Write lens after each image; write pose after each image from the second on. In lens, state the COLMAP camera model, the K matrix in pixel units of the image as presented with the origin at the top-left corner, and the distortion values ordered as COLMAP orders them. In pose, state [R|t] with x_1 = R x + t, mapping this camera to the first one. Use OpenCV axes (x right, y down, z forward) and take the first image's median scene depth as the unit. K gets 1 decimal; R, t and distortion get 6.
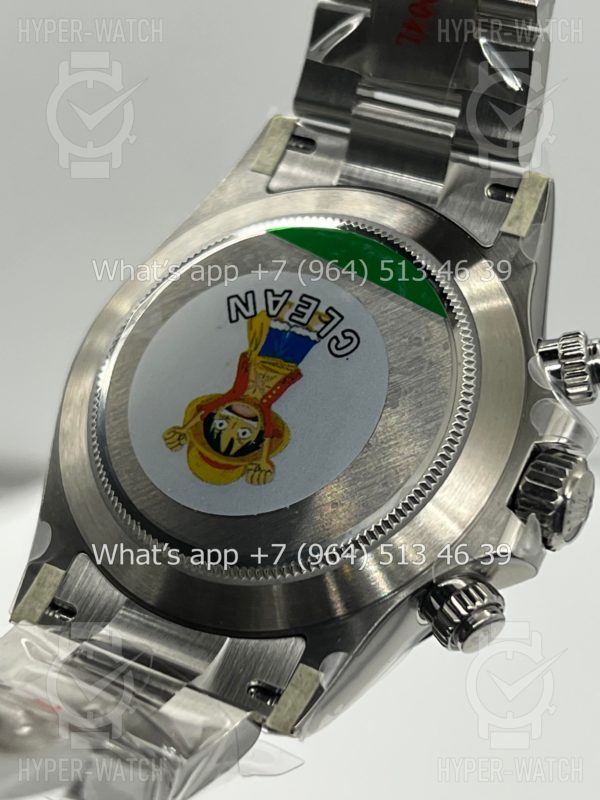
lens RADIAL K [[1814.8, 0, 300.0], [0, 1814.8, 400.0], [0, 0, 1]] dist [0.242008, -0.835667]
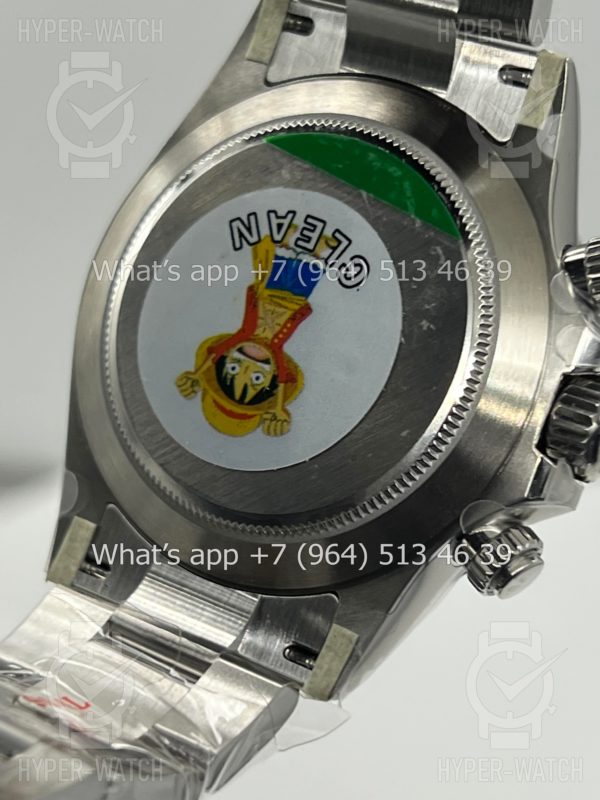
lens RADIAL K [[1814.8, 0, 300.0], [0, 1814.8, 400.0], [0, 0, 1]] dist [0.242008, -0.835667]
pose [[0.989962, -0.086361, -0.111878, 0.095136], [0.110203, 0.967296, 0.228460, -0.182469], [0.088489, -0.238496, 0.967104, 0.082677]]
